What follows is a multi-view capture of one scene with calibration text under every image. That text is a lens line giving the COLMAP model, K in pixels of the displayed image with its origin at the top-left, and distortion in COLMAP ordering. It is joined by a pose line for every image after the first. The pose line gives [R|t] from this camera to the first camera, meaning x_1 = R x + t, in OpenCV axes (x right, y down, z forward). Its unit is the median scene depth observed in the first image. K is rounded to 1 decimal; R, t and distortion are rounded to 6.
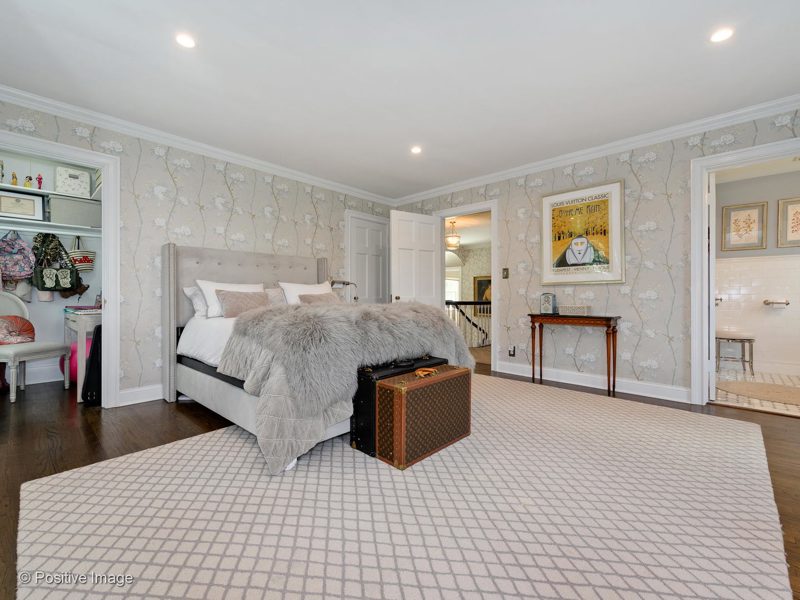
lens RADIAL K [[354.2, 0, 400.3], [0, 354.2, 297.3], [0, 0, 1]] dist [-0.000827, 0.000108]
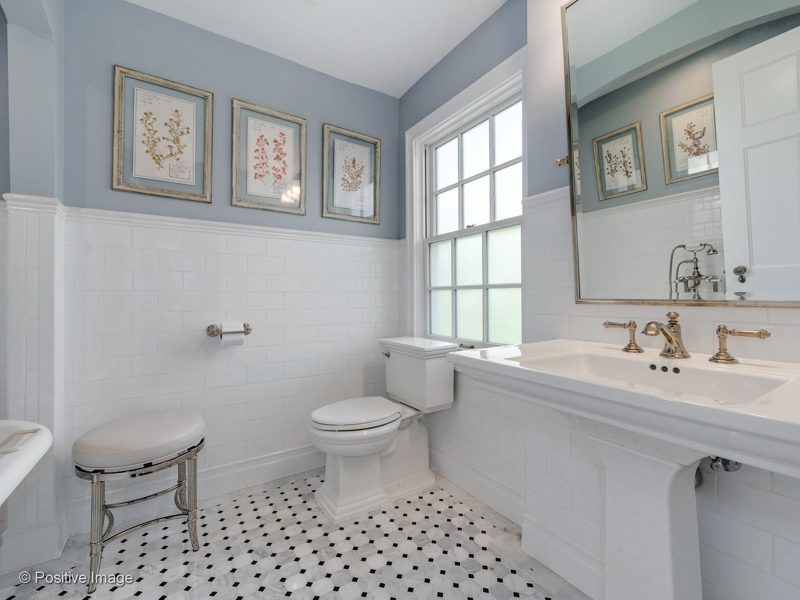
lens RADIAL K [[354.2, 0, 400.8], [0, 354.2, 299.4], [0, 0, 1]] dist [-0.000827, 0.000108]
pose [[0.243042, 0.000204, 0.970016, 0.670817], [0.004360, 0.999990, -0.001303, -0.021746], [-0.970006, 0.004546, 0.243038, 0.670314]]
